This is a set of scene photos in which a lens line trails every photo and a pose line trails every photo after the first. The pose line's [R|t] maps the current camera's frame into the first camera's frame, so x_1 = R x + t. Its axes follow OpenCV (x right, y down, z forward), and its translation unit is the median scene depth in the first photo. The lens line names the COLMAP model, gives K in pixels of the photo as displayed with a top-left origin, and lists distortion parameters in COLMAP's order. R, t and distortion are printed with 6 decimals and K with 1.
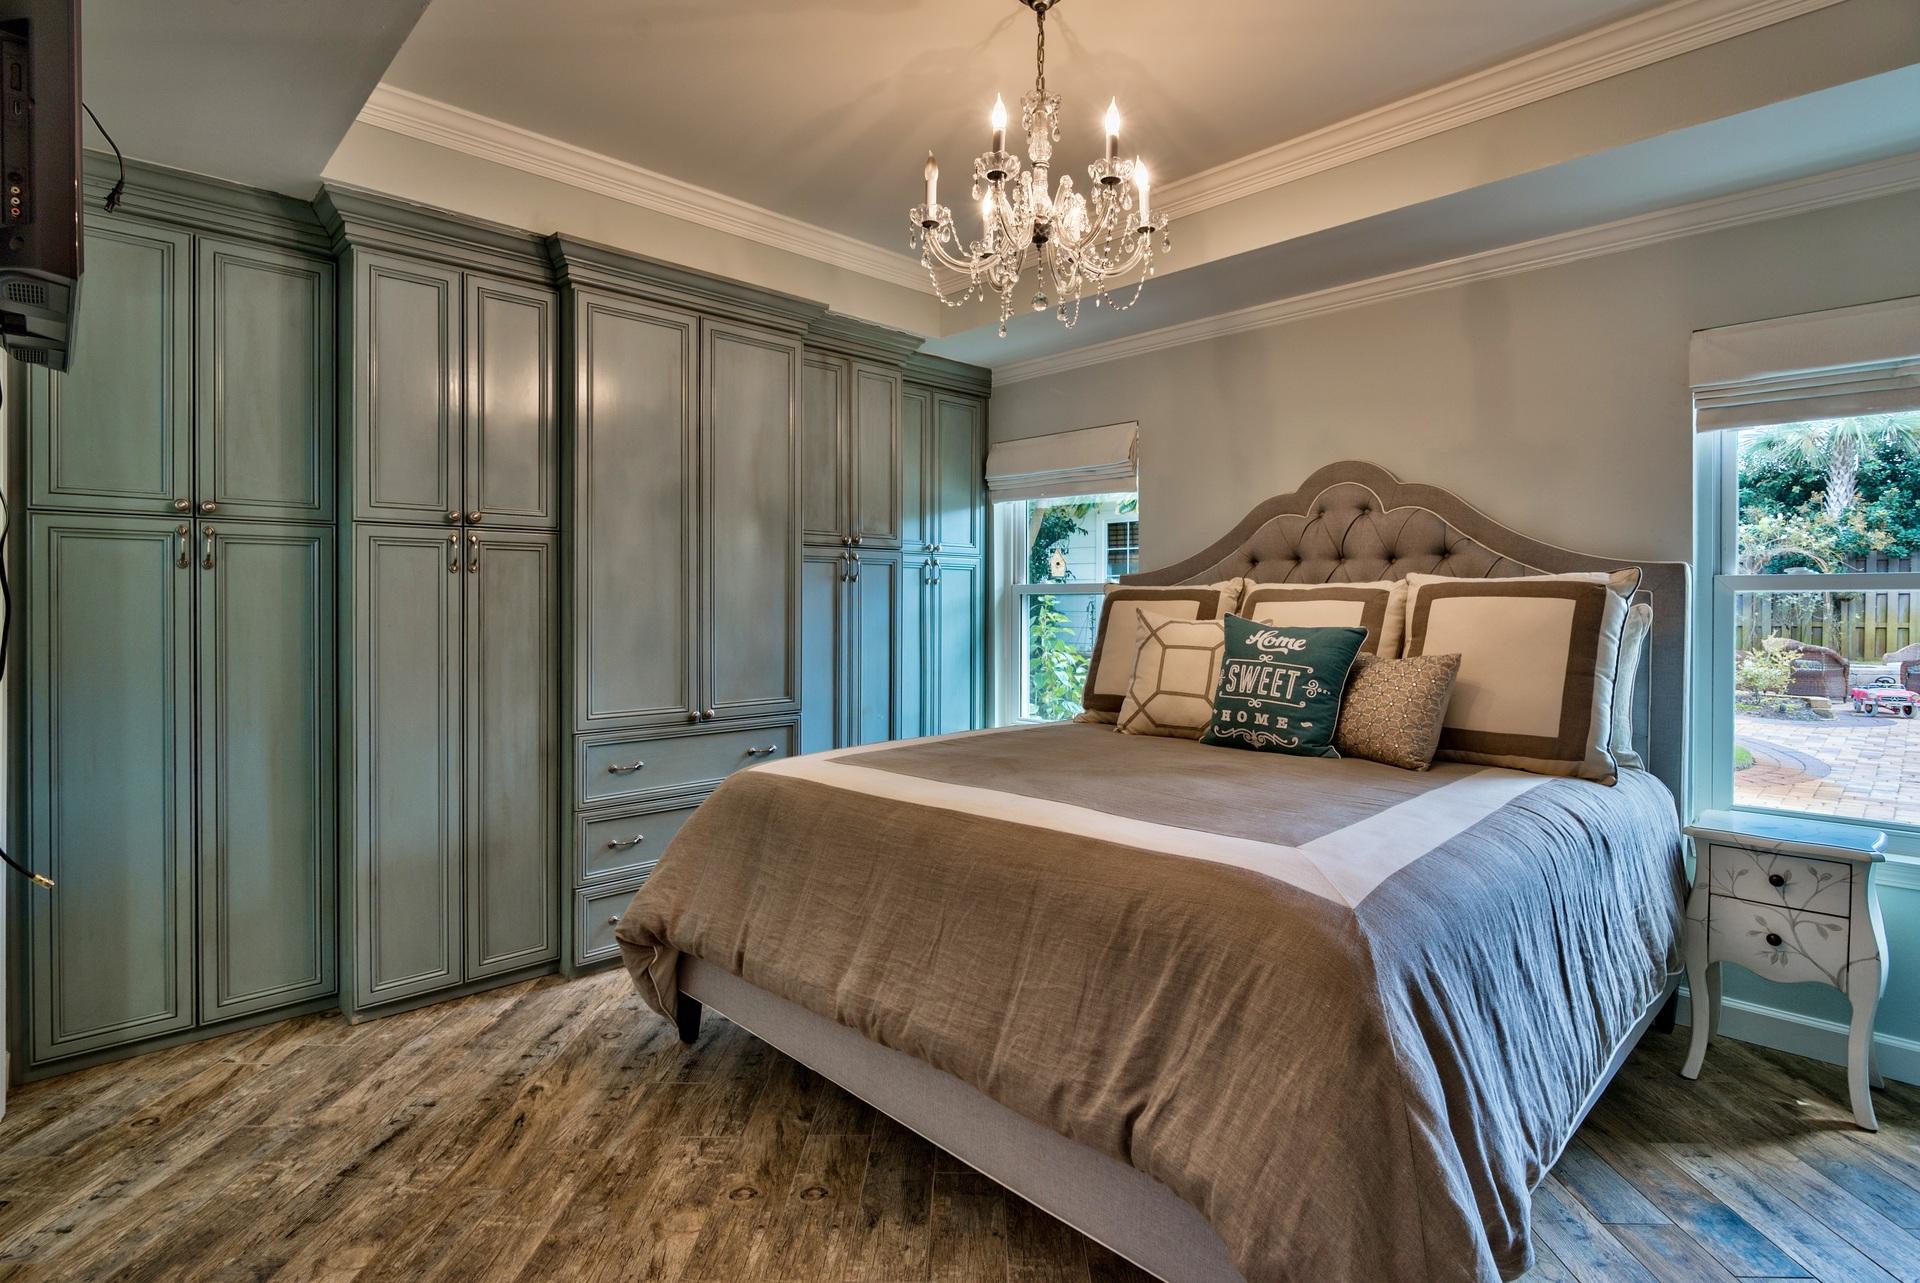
lens RADIAL K [[956.7, 0, 961.5], [0, 956.7, 606.1], [0, 0, 1]] dist [-0.000605, -0.000056]
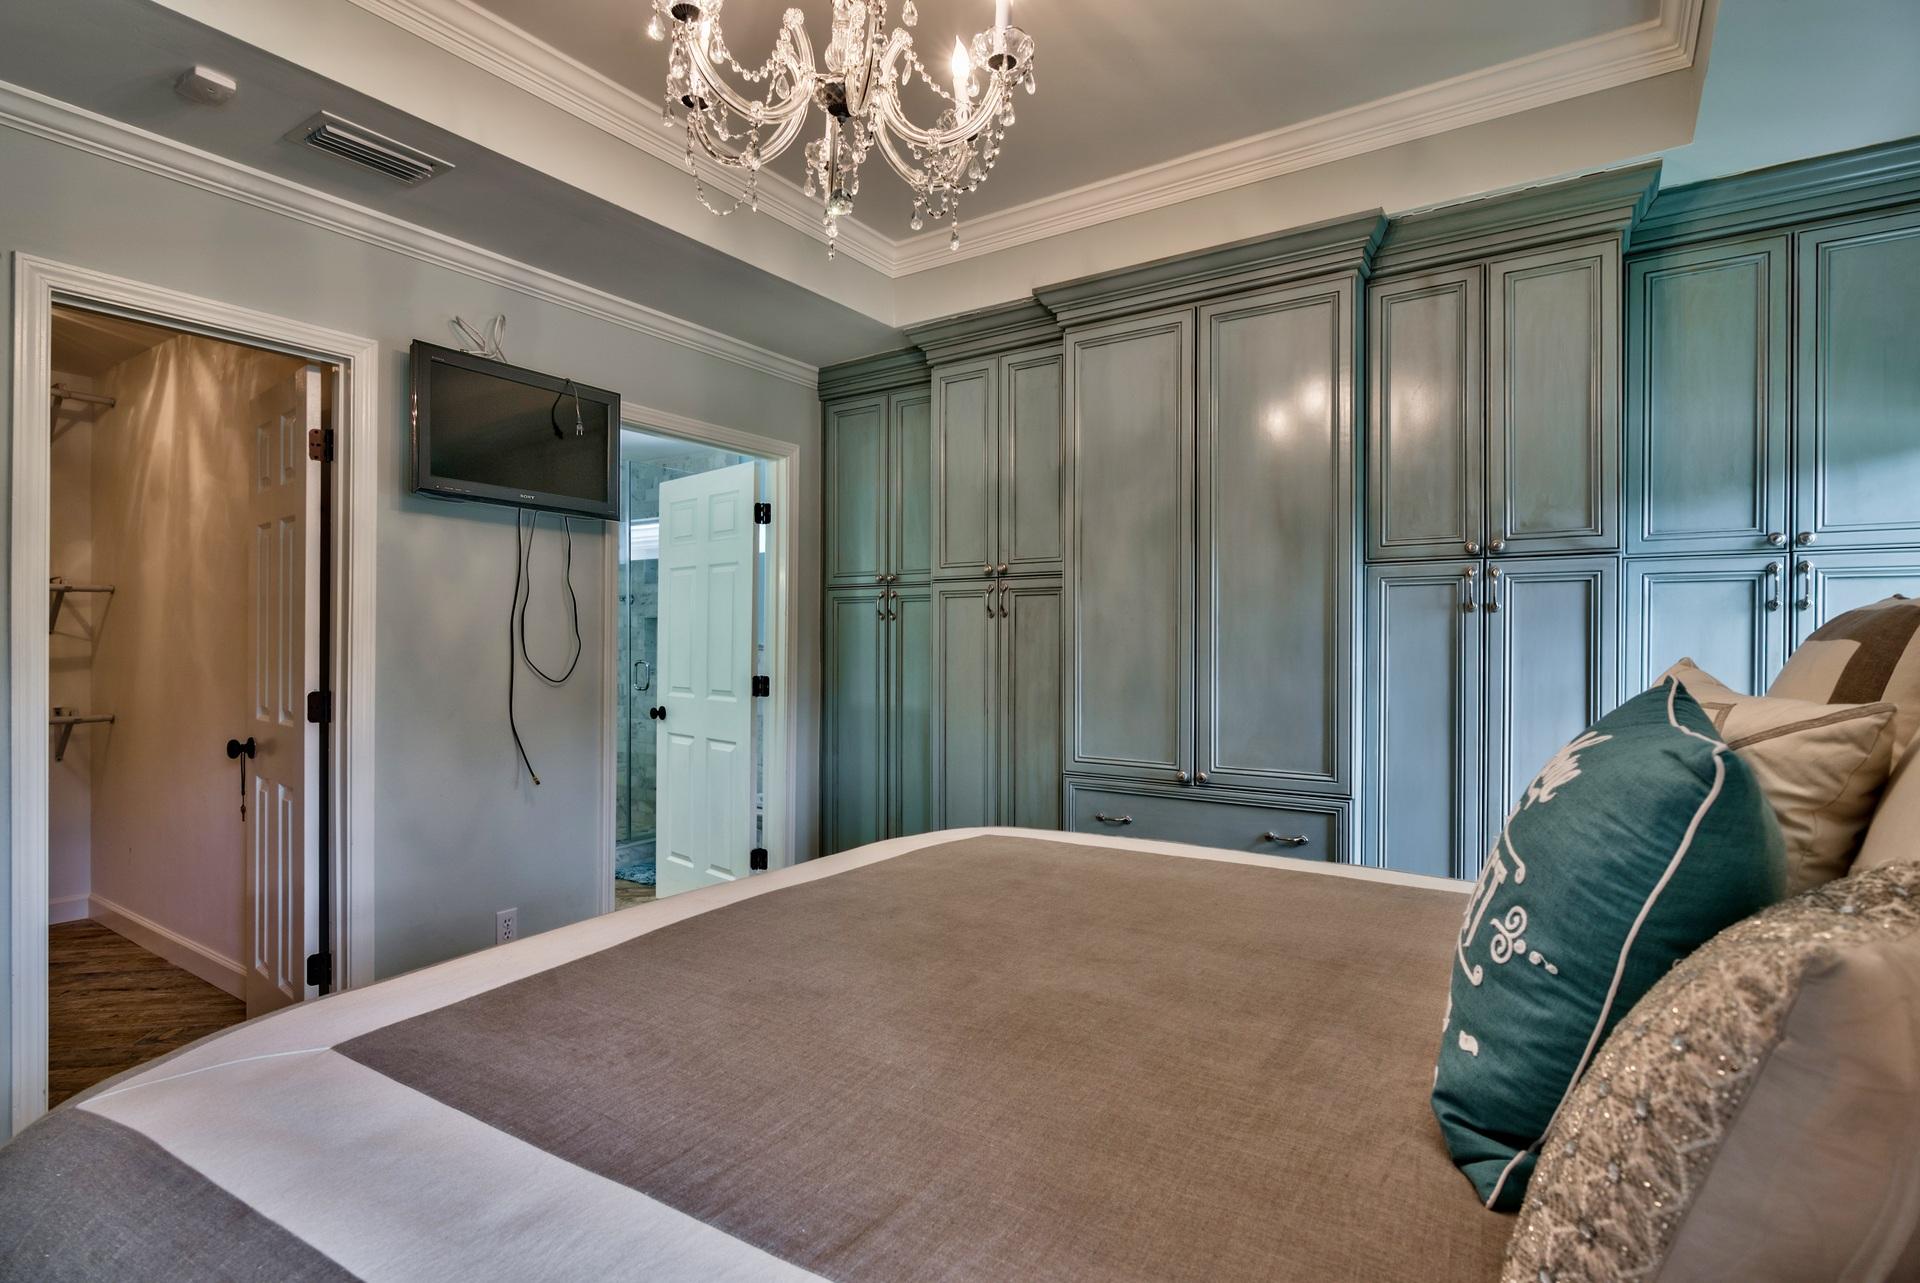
lens RADIAL K [[955.6, 0, 960.0], [0, 955.6, 641.5], [0, 0, 1]] dist [-0.003432, -0.000701]
pose [[0.207936, 0.000472, -0.978142, 0.509521], [-0.005139, 0.999987, -0.000610, -0.004775], [0.978129, 0.005154, 0.207936, 0.622473]]
